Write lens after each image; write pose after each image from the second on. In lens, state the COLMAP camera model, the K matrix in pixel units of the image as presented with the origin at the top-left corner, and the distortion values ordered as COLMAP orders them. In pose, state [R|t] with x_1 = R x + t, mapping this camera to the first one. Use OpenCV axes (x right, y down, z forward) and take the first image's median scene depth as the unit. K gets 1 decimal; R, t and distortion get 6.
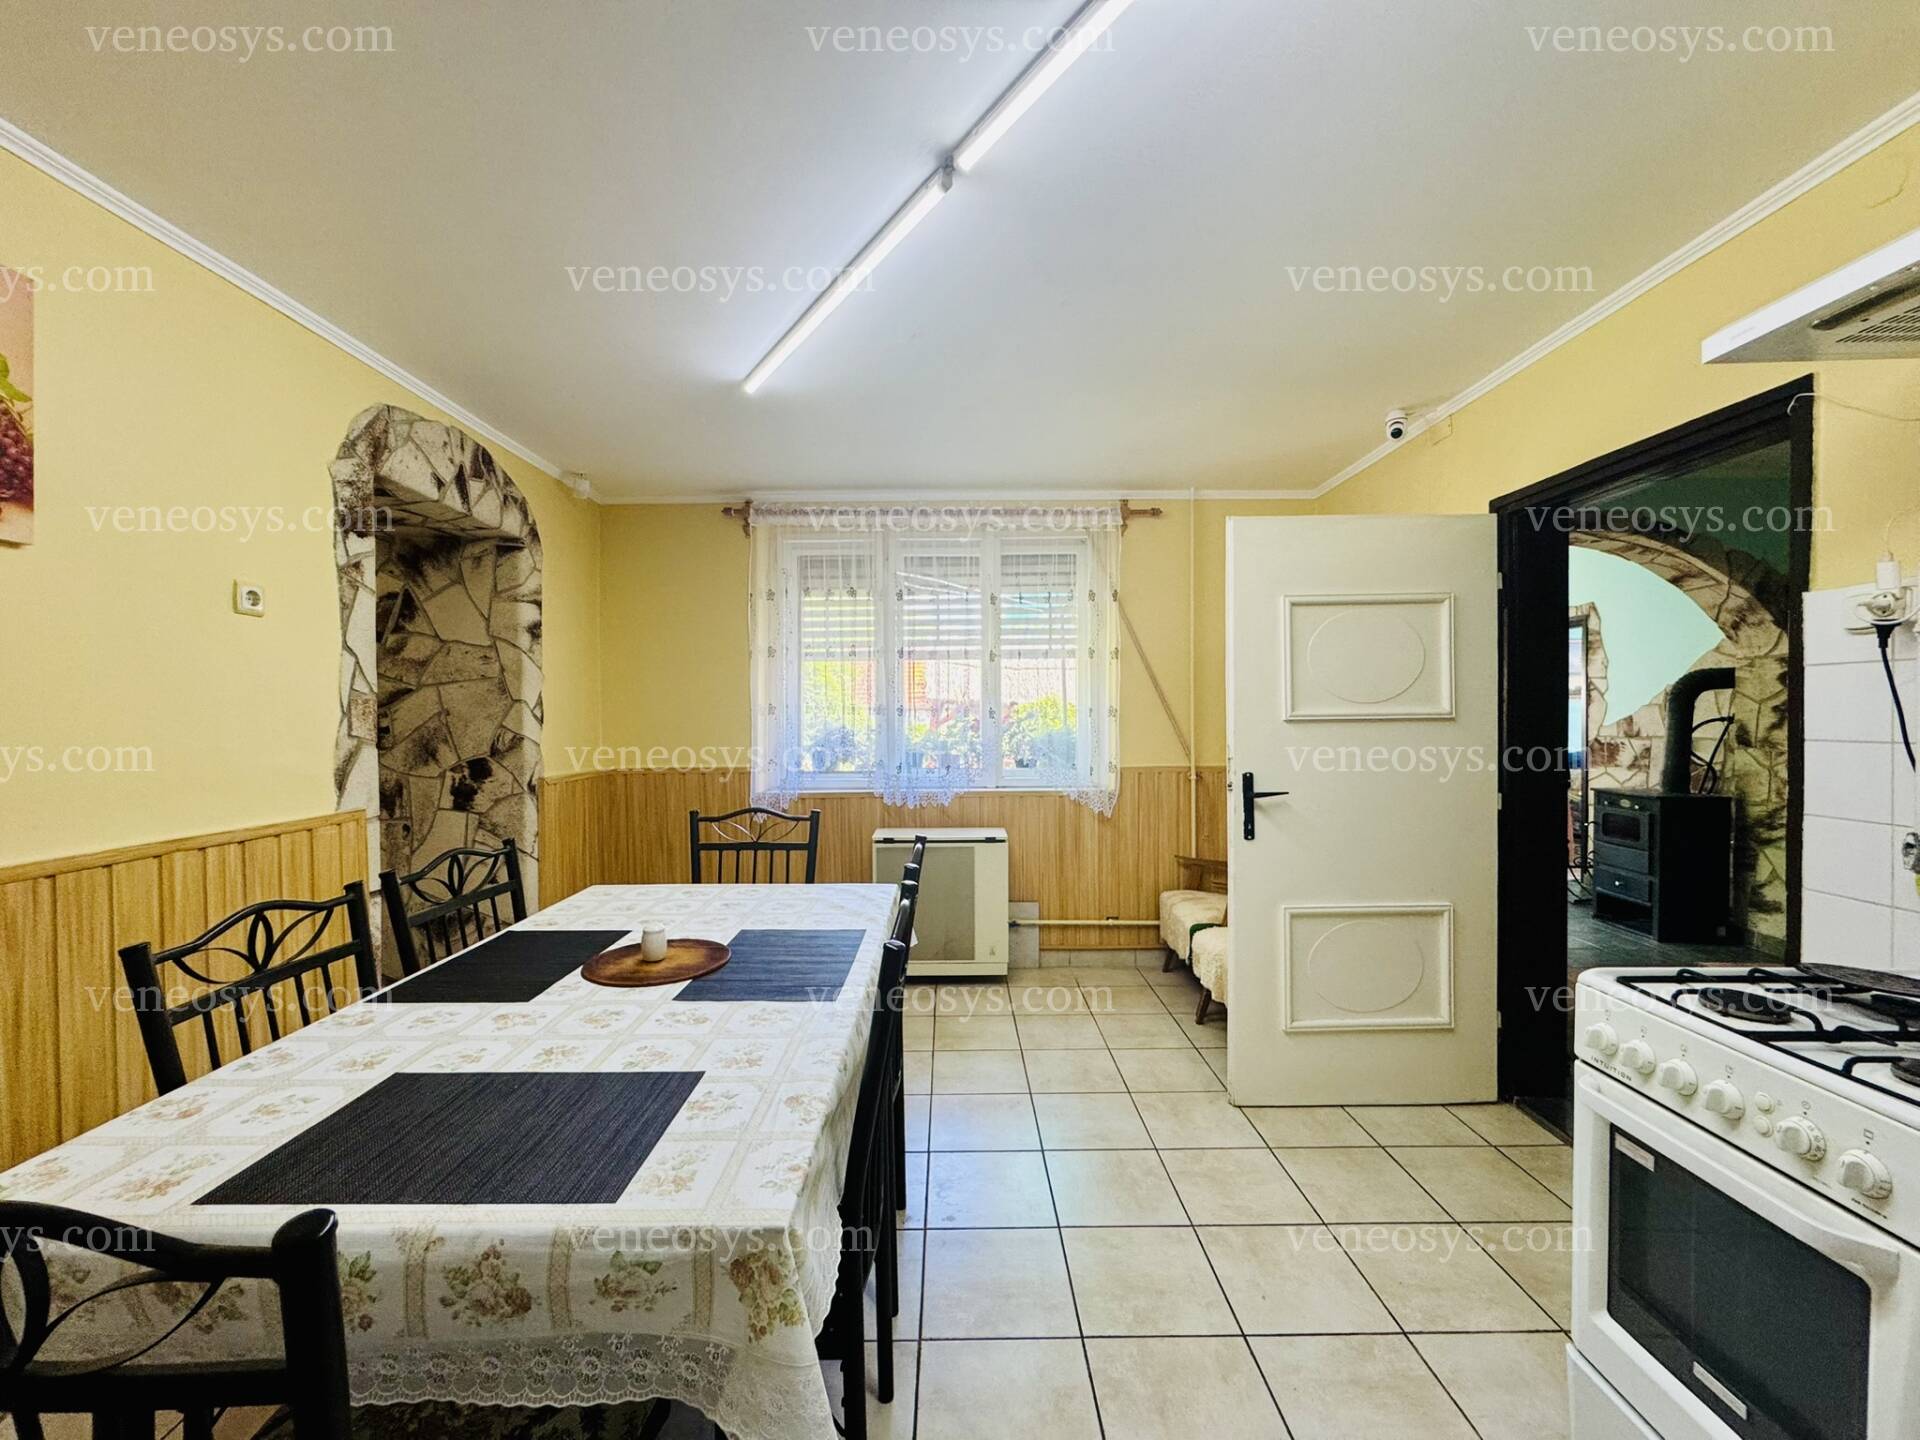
lens RADIAL K [[776.0, 0, 960.2], [0, 776.0, 713.7], [0, 0, 1]] dist [-0.001101, 0.000037]
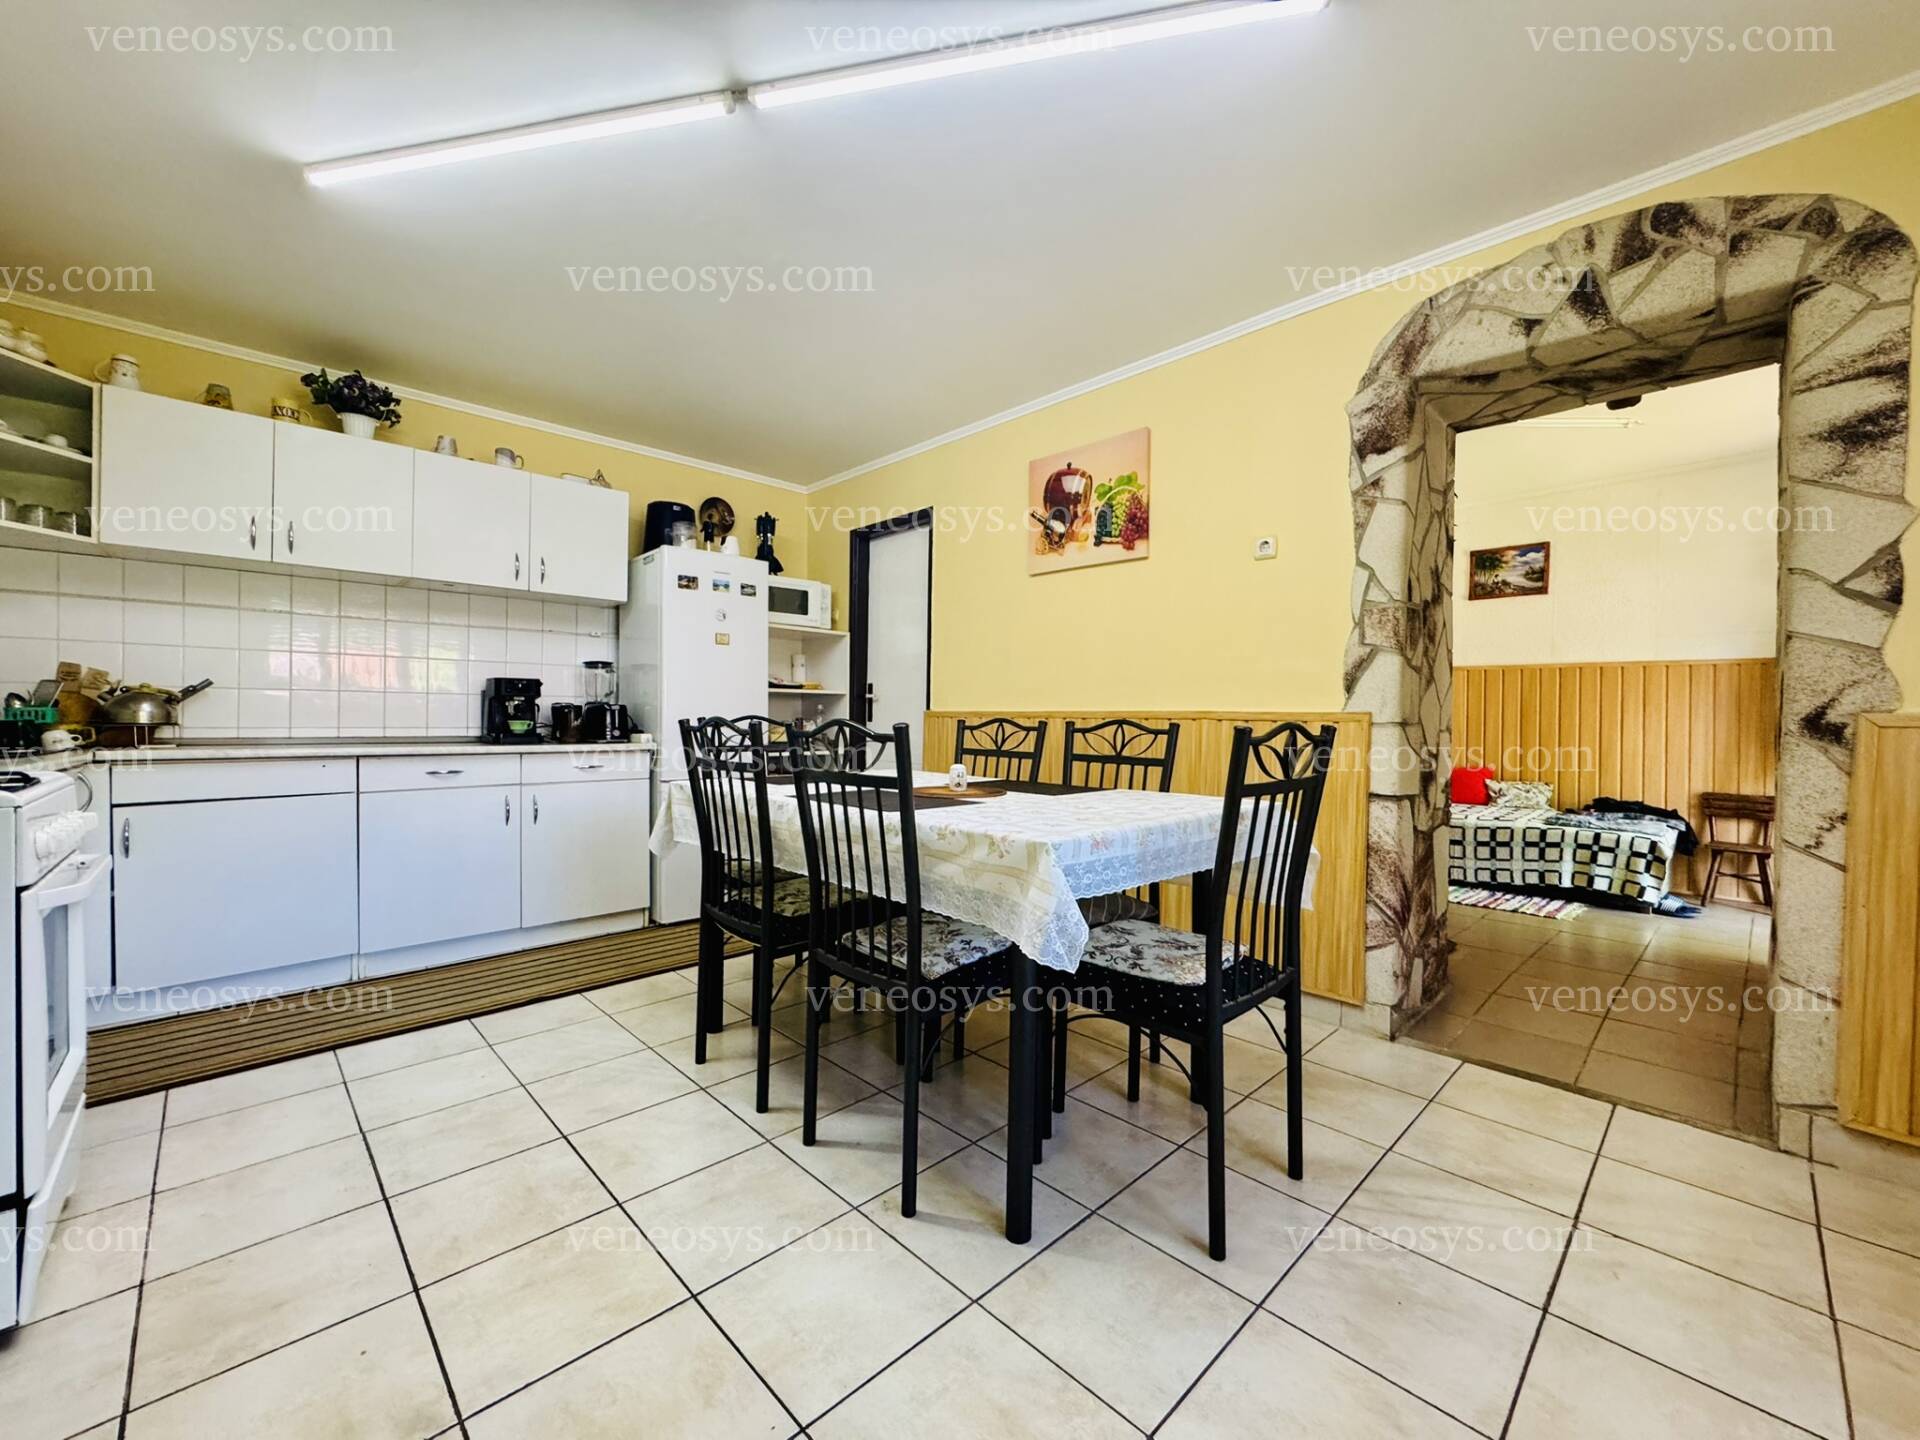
lens RADIAL K [[766.9, 0, 971.4], [0, 766.9, 720.6], [0, 0, 1]] dist [0.001052, -0.000003]
pose [[-0.721209, 0.002776, -0.692712, 0.356730], [-0.008824, 0.999874, 0.013194, 0.127889], [0.692661, 0.015628, -0.721094, 1.408182]]
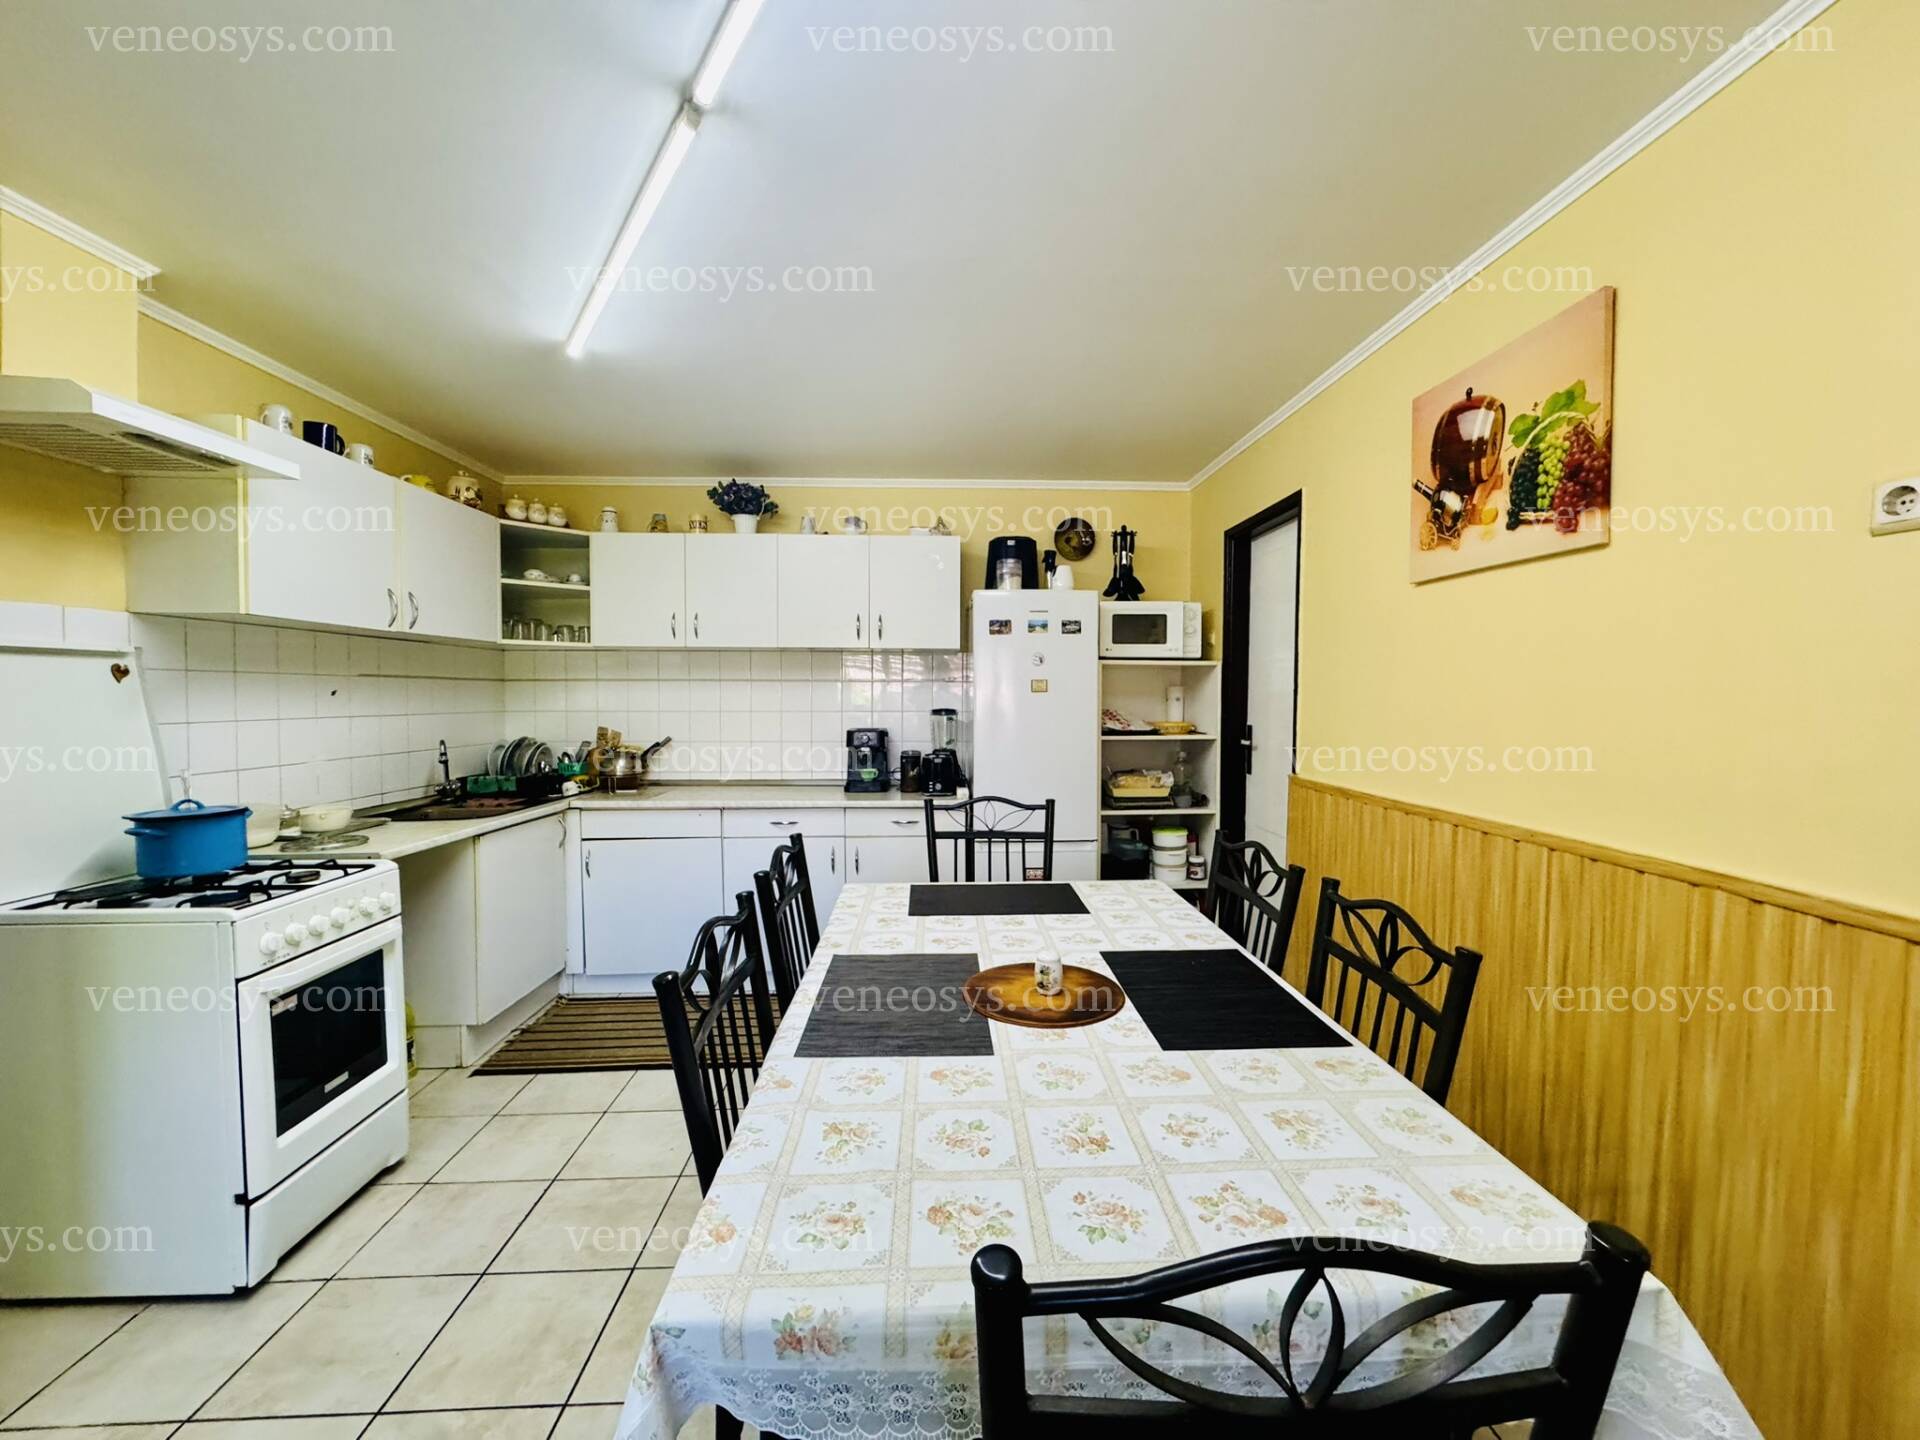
lens RADIAL K [[776.0, 0, 960.2], [0, 776.0, 713.7], [0, 0, 1]] dist [-0.001101, 0.000037]
pose [[-0.999500, 0.005030, -0.031228, -0.193996], [0.004003, 0.999452, 0.032844, -0.015349], [0.031376, 0.032703, -0.998973, 1.327740]]
